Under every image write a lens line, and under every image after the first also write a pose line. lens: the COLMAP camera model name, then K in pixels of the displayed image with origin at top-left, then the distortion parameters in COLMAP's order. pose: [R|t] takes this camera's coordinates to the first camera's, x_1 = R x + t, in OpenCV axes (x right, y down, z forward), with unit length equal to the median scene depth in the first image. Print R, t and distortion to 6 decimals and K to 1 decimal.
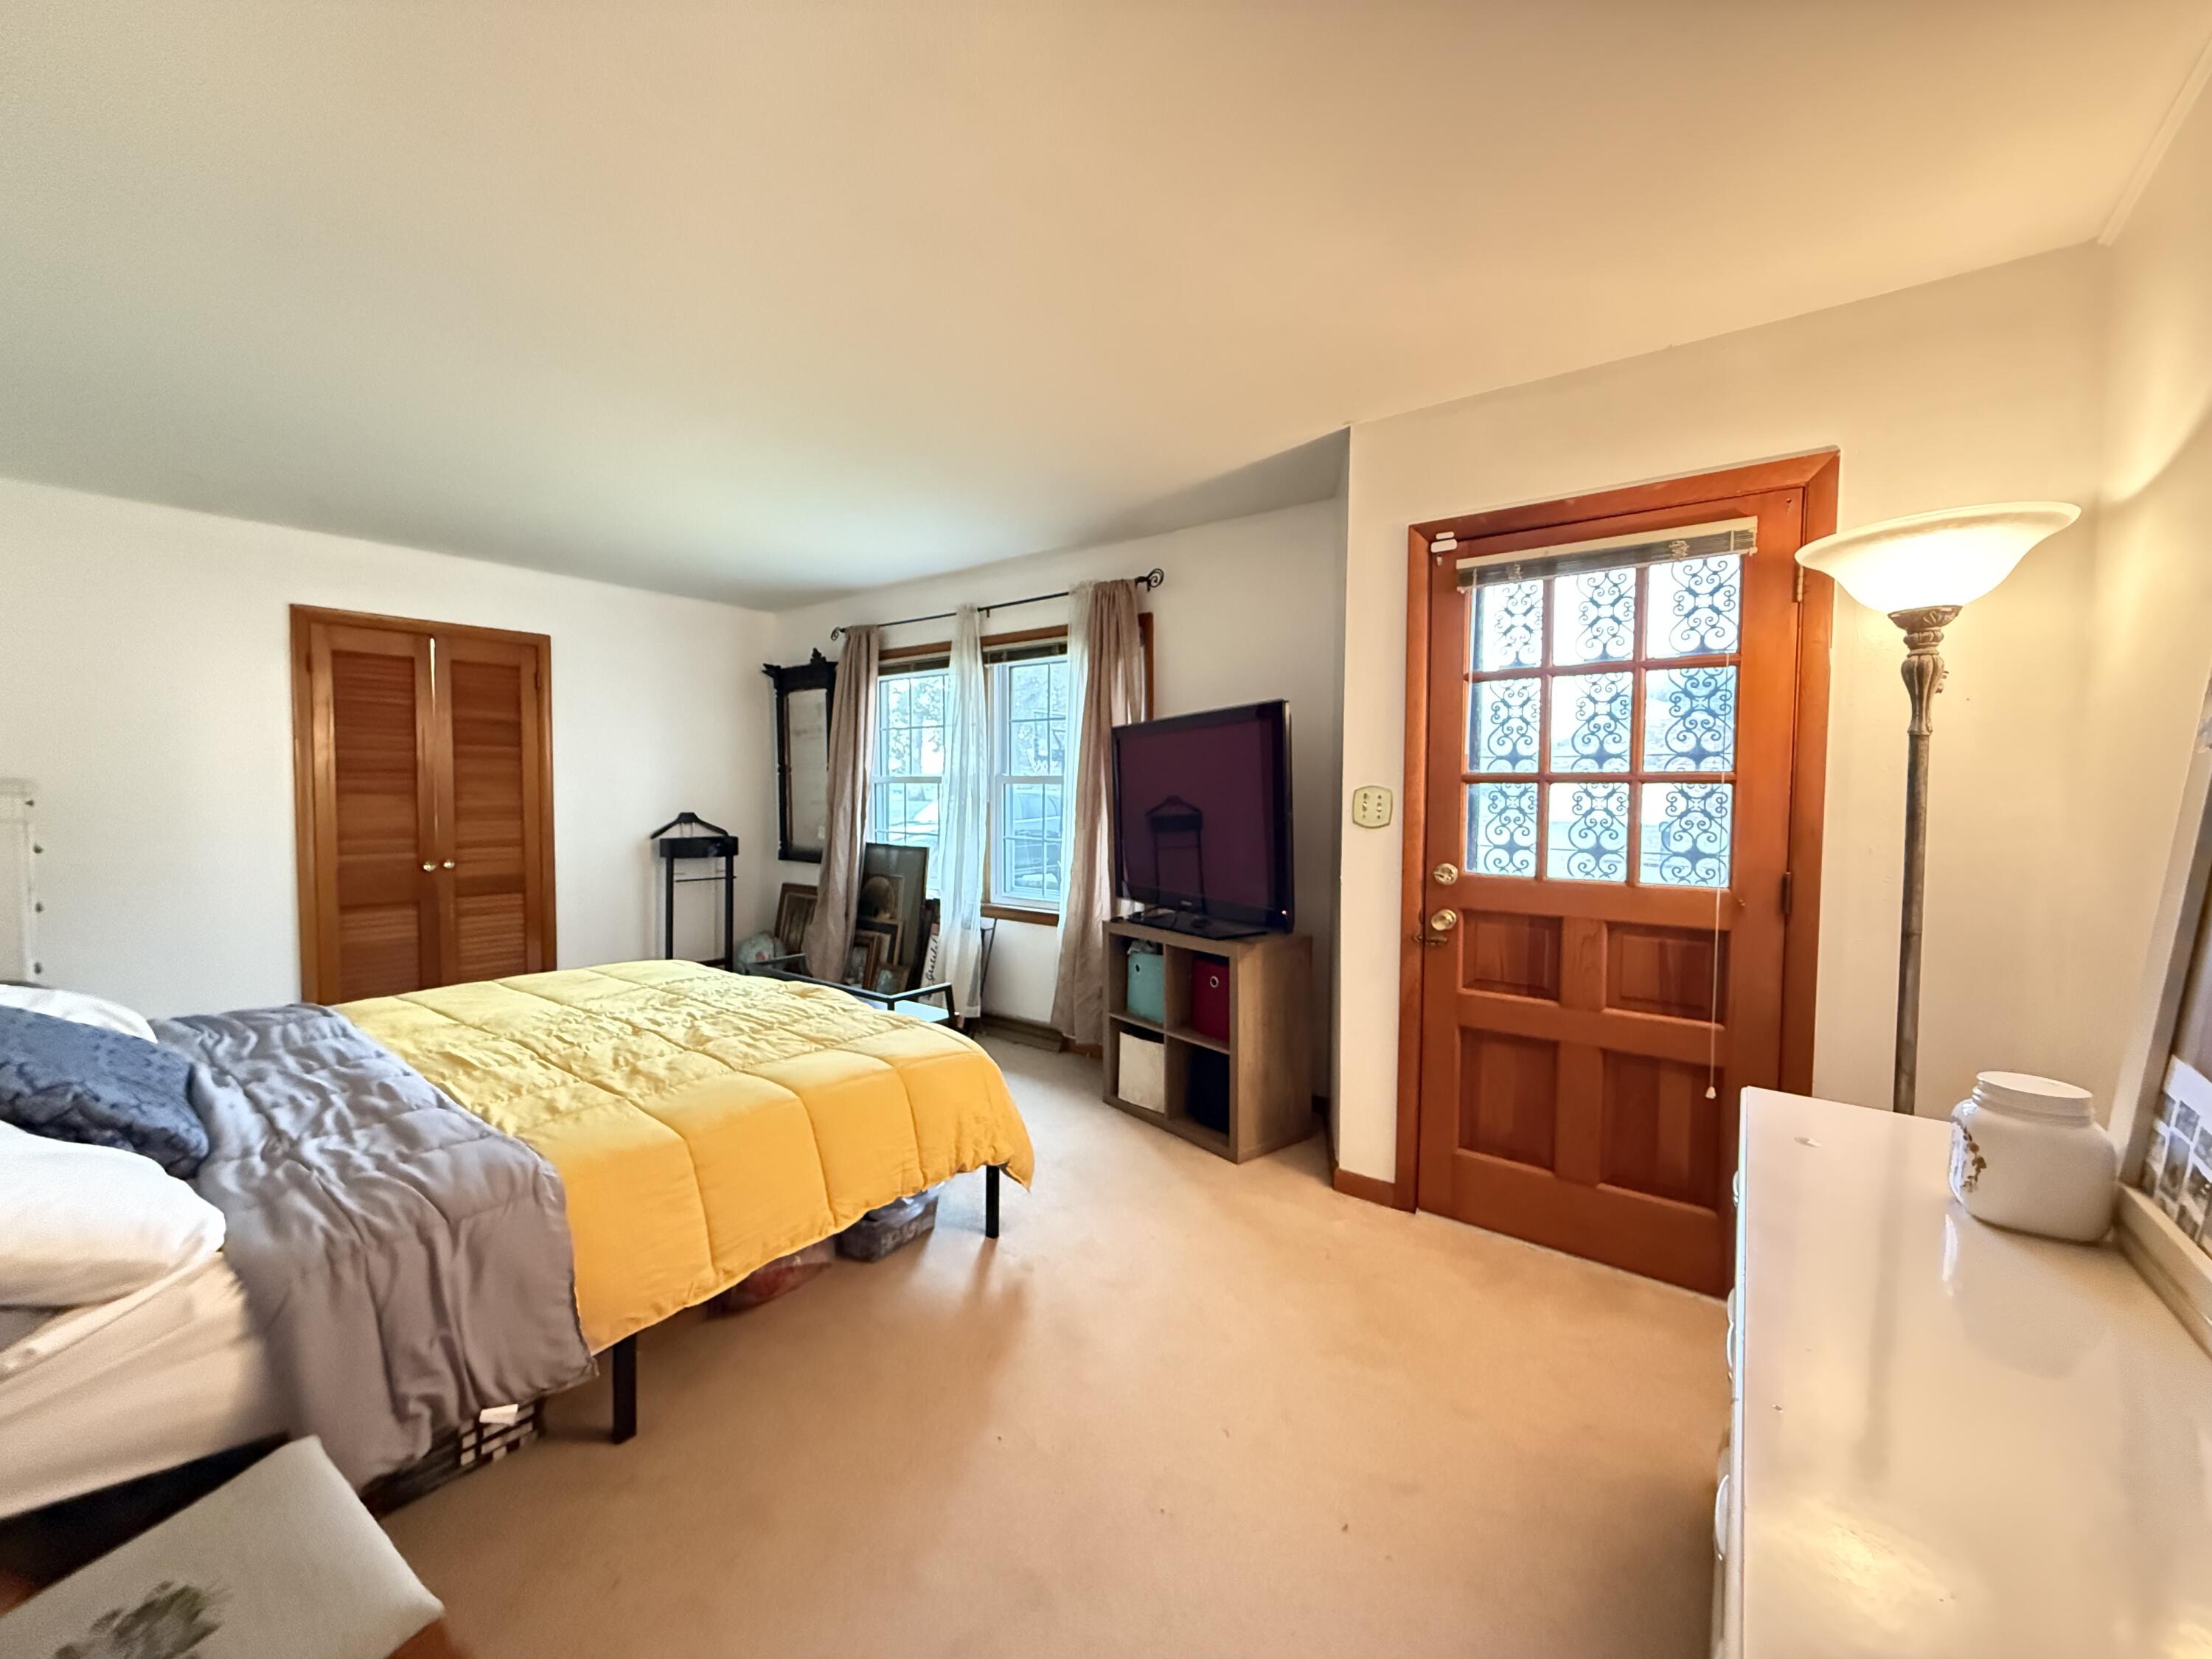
lens RADIAL K [[877.1, 0, 1093.0], [0, 877.1, 829.6], [0, 0, 1]] dist [-0.000639, 0.000754]
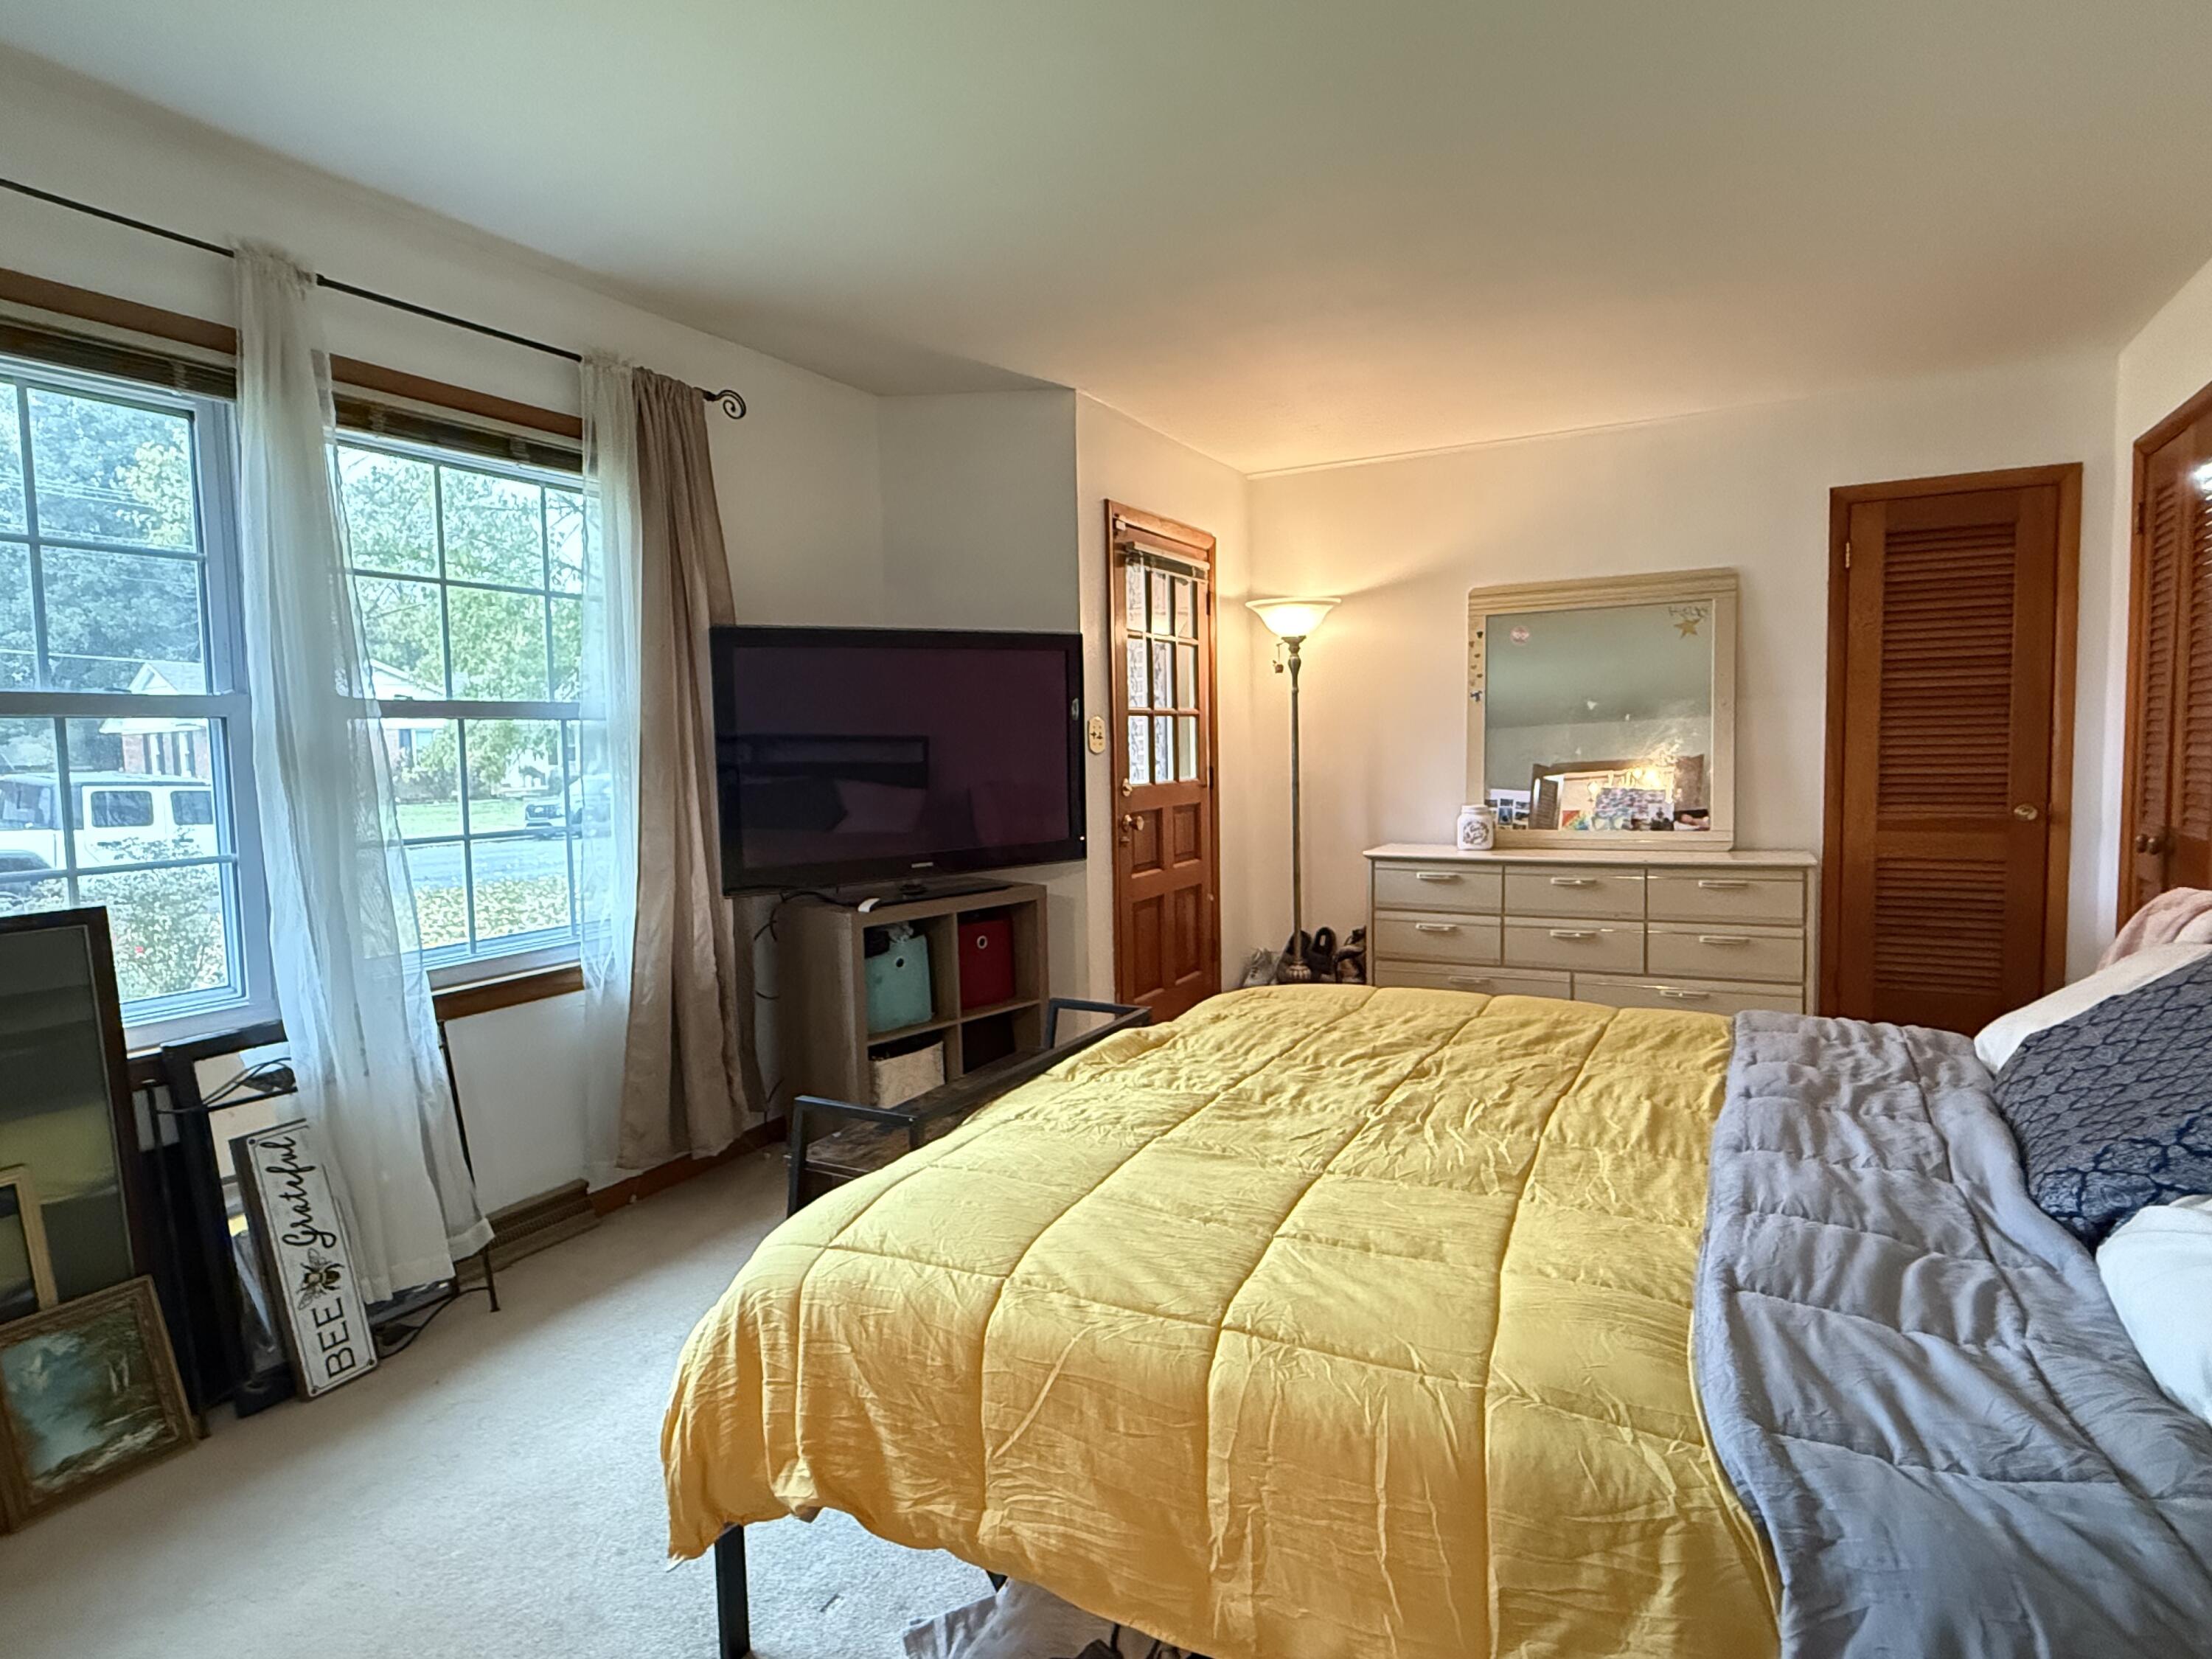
lens RADIAL K [[1197.2, 0, 1098.4], [0, 1197.2, 823.6], [0, 0, 1]] dist [-0.001501, -0.000787]
pose [[-0.156402, -0.072923, 0.984998, -0.854151], [0.068268, 0.994088, 0.084436, -0.029856], [-0.985331, 0.080450, -0.150499, 0.858215]]
